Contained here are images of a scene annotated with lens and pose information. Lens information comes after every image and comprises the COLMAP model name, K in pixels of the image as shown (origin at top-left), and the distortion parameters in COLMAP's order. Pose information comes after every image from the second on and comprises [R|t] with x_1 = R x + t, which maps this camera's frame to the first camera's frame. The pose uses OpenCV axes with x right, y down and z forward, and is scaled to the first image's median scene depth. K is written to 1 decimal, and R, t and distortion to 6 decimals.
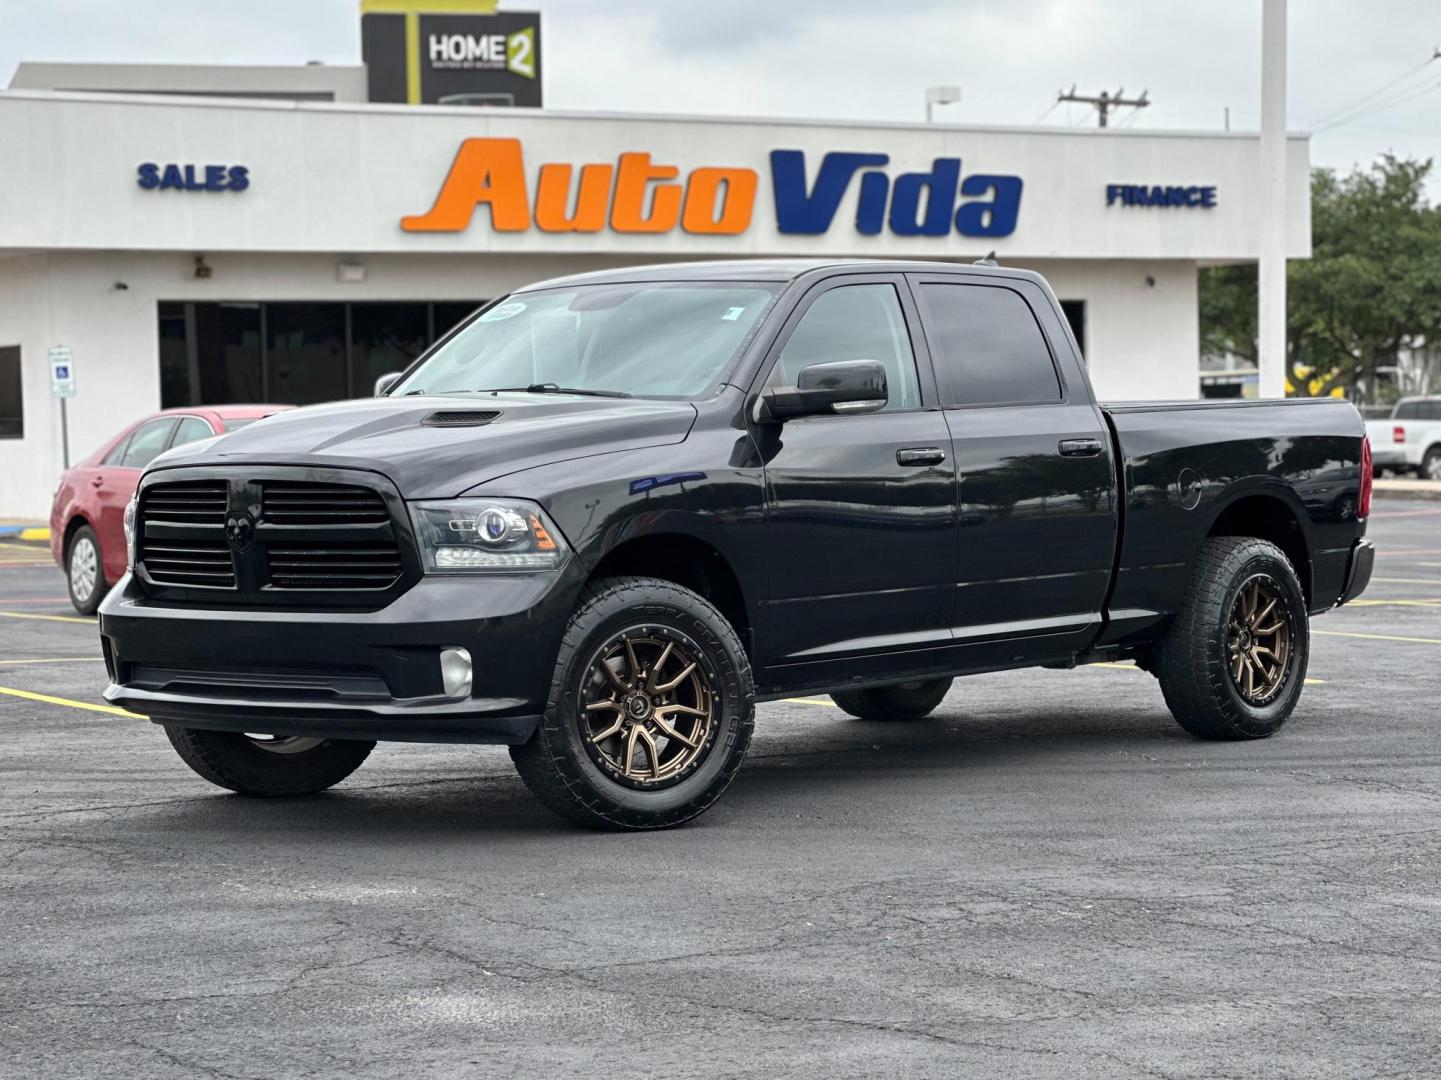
lens RADIAL K [[3062.3, 0, 720.5], [0, 3062.3, 540.0], [0, 0, 1]] dist [0.091837, 0.373223]
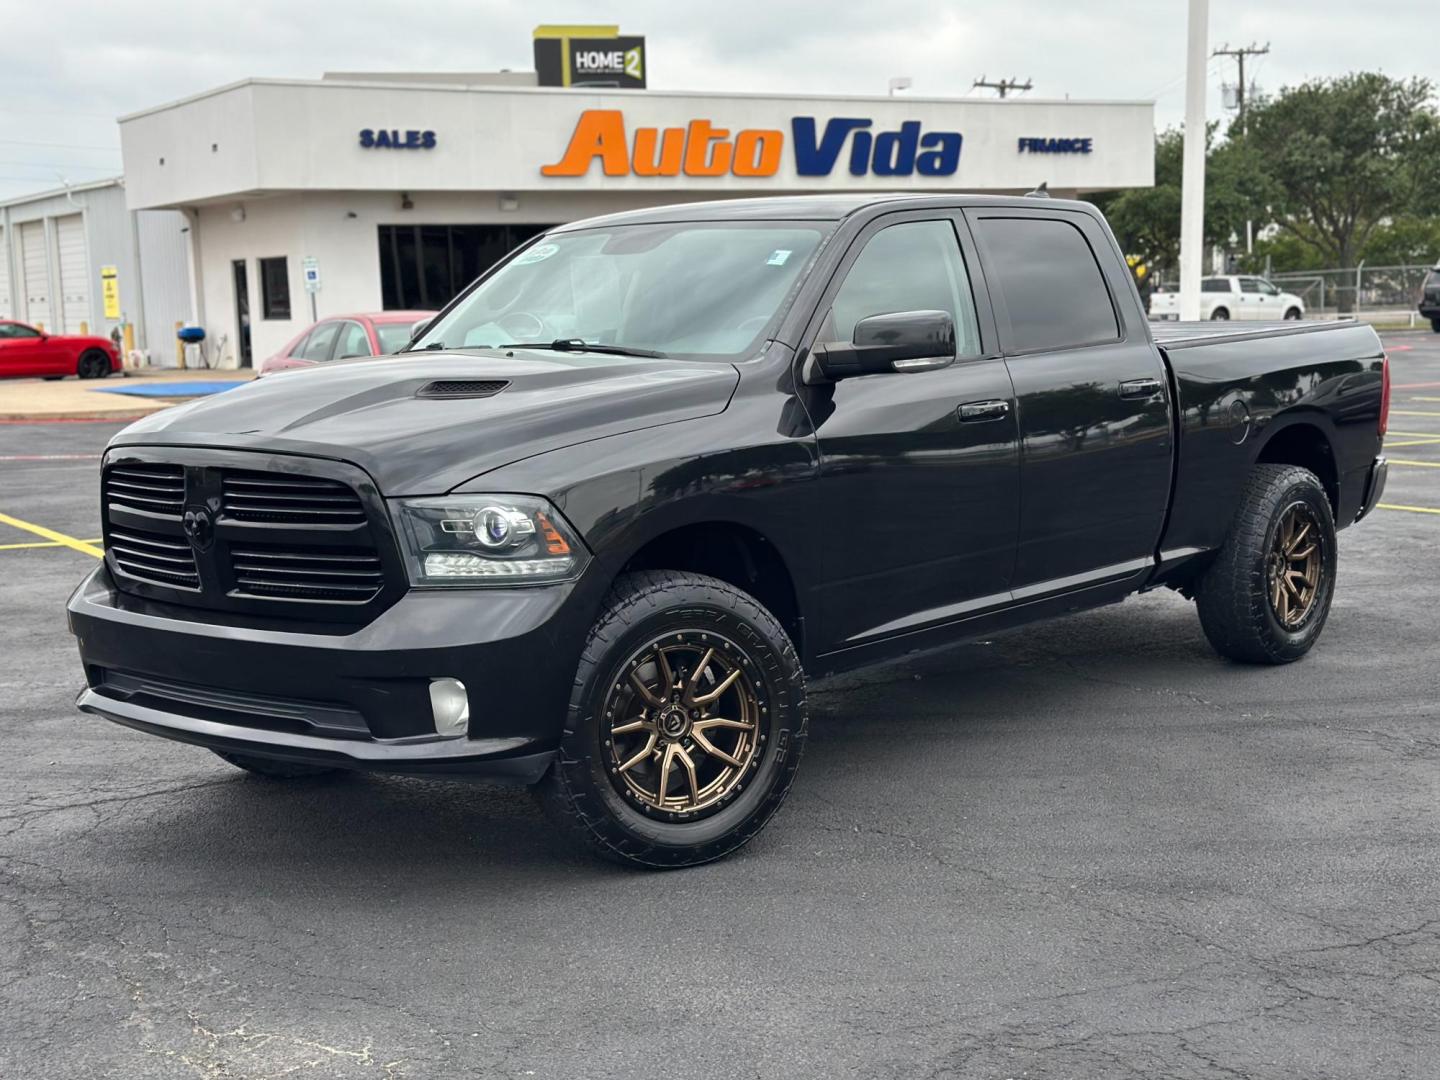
lens RADIAL K [[1853.2, 0, 720.0], [0, 1853.2, 540.0], [0, 0, 1]] dist [0.252976, -0.792825]
pose [[0.999749, -0.006587, -0.021430, -0.001949], [0.008530, 0.995731, 0.091909, -0.040173], [0.020733, -0.092069, 0.995537, 0.430178]]
